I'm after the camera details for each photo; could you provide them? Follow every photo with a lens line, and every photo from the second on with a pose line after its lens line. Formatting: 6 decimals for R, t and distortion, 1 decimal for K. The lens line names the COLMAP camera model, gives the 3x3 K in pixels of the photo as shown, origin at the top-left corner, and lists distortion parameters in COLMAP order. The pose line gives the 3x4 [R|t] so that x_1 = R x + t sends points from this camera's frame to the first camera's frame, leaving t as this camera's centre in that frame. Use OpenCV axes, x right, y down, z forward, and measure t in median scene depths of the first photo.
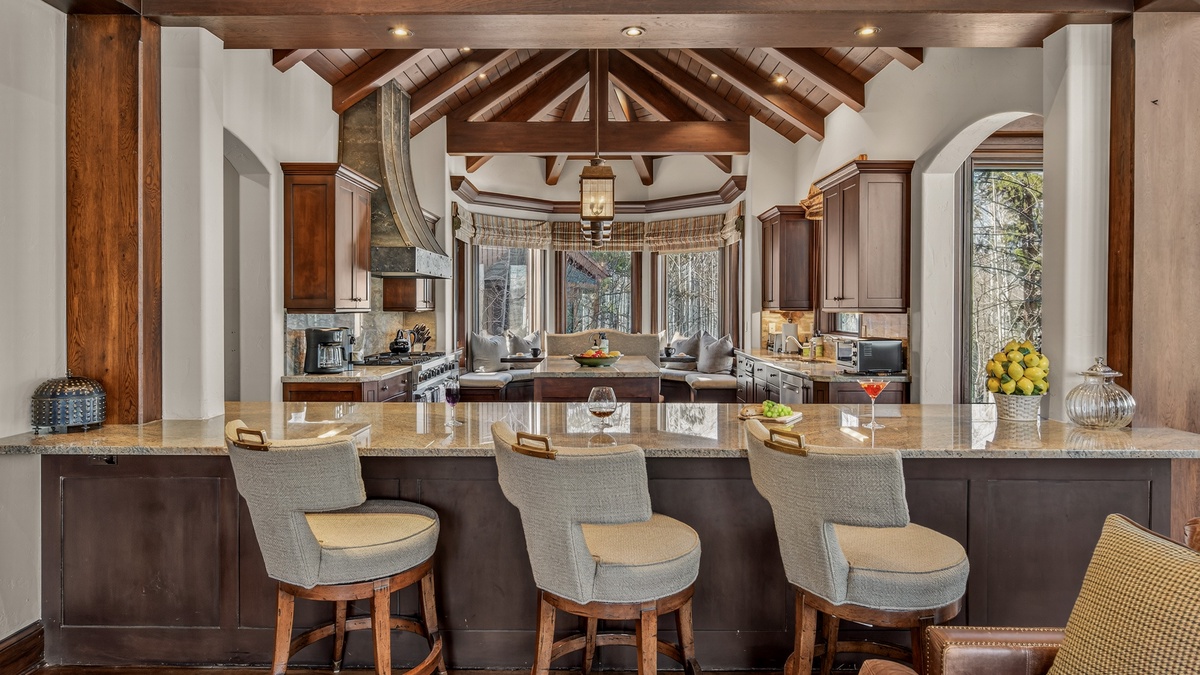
lens RADIAL K [[696.2, 0, 597.5], [0, 696.2, 312.2], [0, 0, 1]] dist [-0.001564, -0.000559]
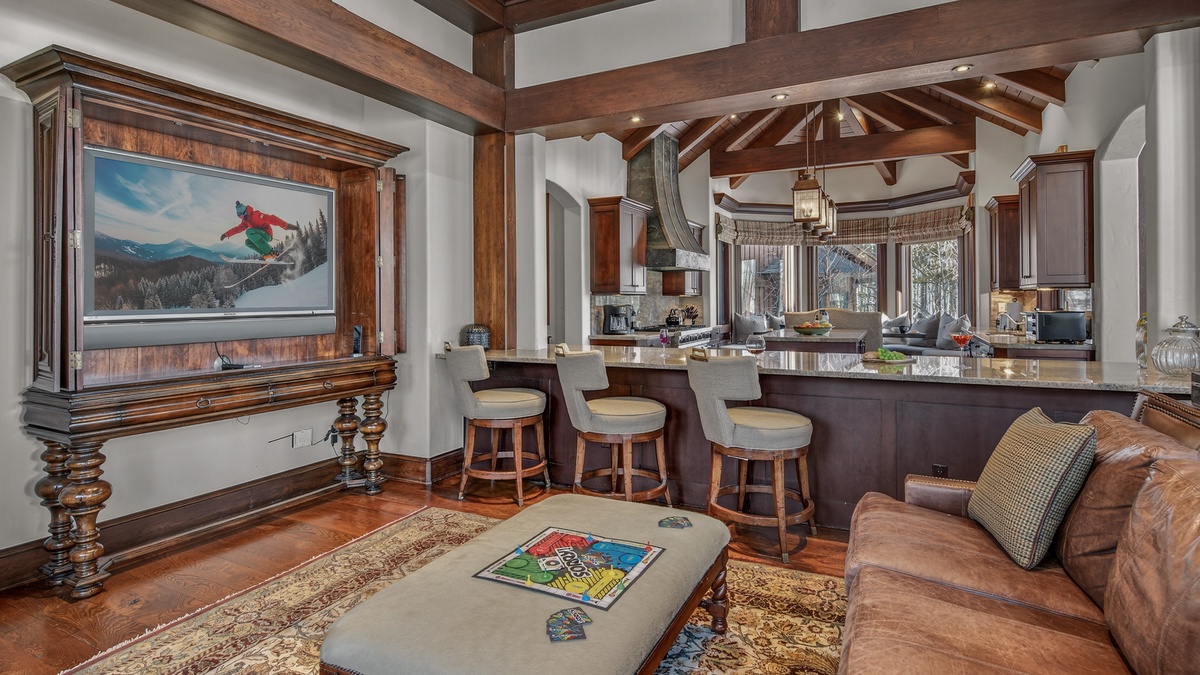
lens RADIAL K [[592.5, 0, 600.9], [0, 592.5, 298.3], [0, 0, 1]] dist [-0.002618, -0.000800]
pose [[0.896569, -0.009506, -0.442802, 0.136220], [0.005753, 0.999935, -0.009817, 0.018761], [0.442866, 0.006254, 0.896566, -0.154606]]
